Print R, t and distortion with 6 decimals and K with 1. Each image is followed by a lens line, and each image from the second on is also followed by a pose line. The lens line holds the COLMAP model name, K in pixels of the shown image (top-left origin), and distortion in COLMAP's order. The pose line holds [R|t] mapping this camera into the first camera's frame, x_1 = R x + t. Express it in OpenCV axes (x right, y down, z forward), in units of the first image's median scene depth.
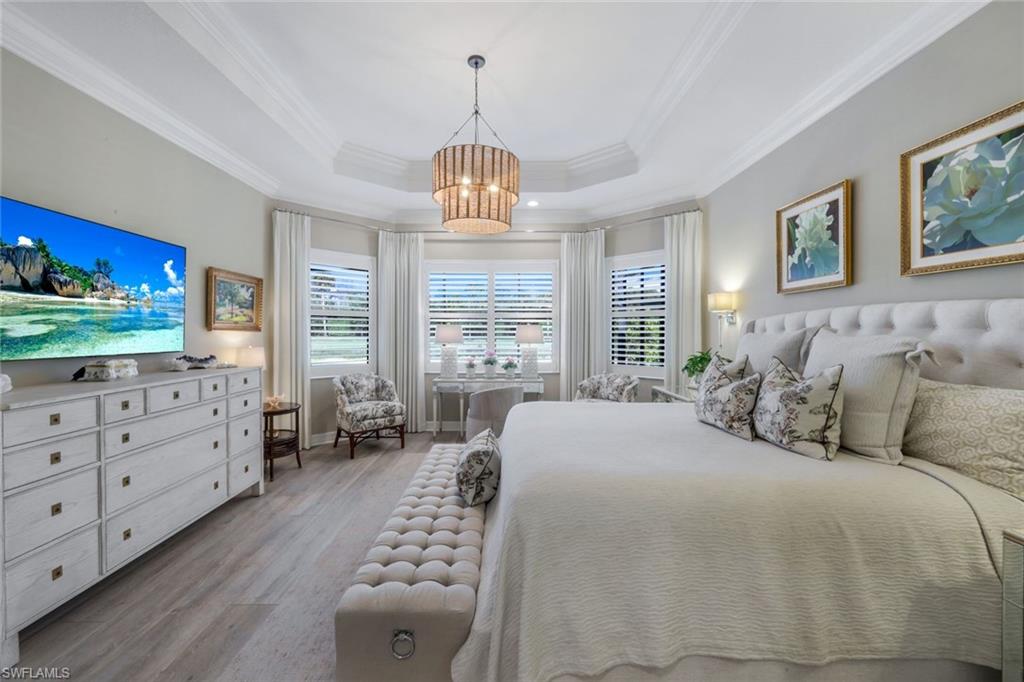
lens RADIAL K [[421.5, 0, 503.9], [0, 421.5, 326.8], [0, 0, 1]] dist [-0.001071, -0.000168]
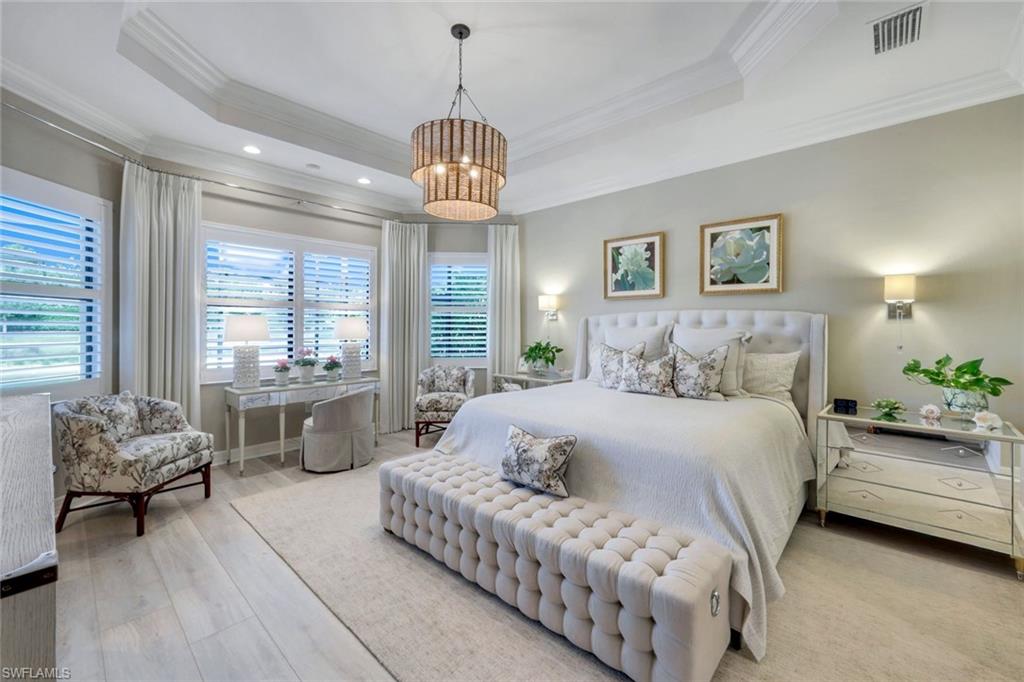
lens RADIAL K [[421.1, 0, 515.3], [0, 421.1, 323.6], [0, 0, 1]] dist [-0.001242, -0.000046]
pose [[0.672679, 0.005017, 0.739918, -0.657953], [-0.011138, 0.999932, 0.003347, 0.002319], [-0.739851, -0.010493, 0.672689, 0.291748]]
